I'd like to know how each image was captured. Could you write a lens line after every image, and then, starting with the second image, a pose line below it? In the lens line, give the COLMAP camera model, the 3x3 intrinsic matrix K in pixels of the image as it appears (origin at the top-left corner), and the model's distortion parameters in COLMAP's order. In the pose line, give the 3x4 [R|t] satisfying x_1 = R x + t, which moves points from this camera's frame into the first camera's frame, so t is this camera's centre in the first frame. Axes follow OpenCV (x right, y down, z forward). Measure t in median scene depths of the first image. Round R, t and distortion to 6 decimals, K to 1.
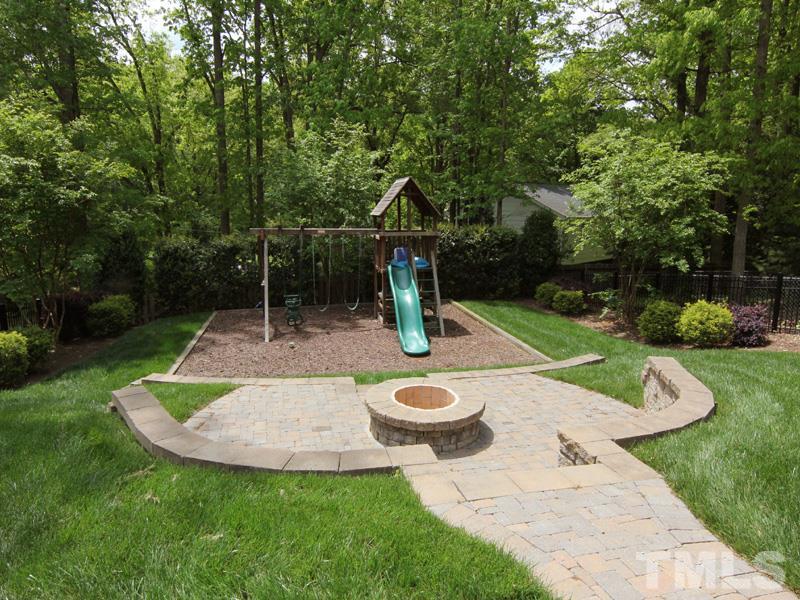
lens RADIAL K [[510.7, 0, 396.1], [0, 510.7, 296.4], [0, 0, 1]] dist [-0.014091, 0.004420]
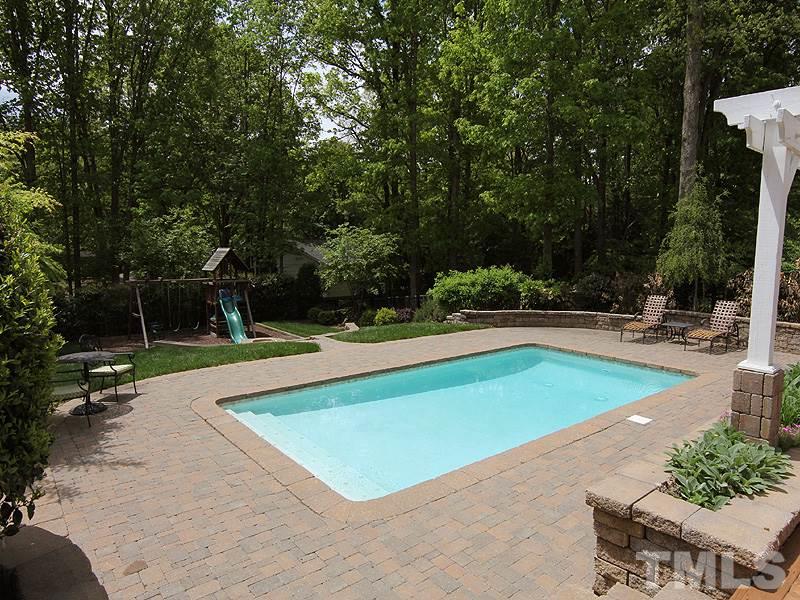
lens RADIAL K [[510.7, 0, 395.8], [0, 510.7, 303.1], [0, 0, 1]] dist [-0.014091, 0.004420]
pose [[0.909520, -0.051966, 0.412399, -0.169610], [0.080919, 0.995308, -0.053044, 0.080897], [-0.407708, 0.081616, 0.909458, -0.719808]]
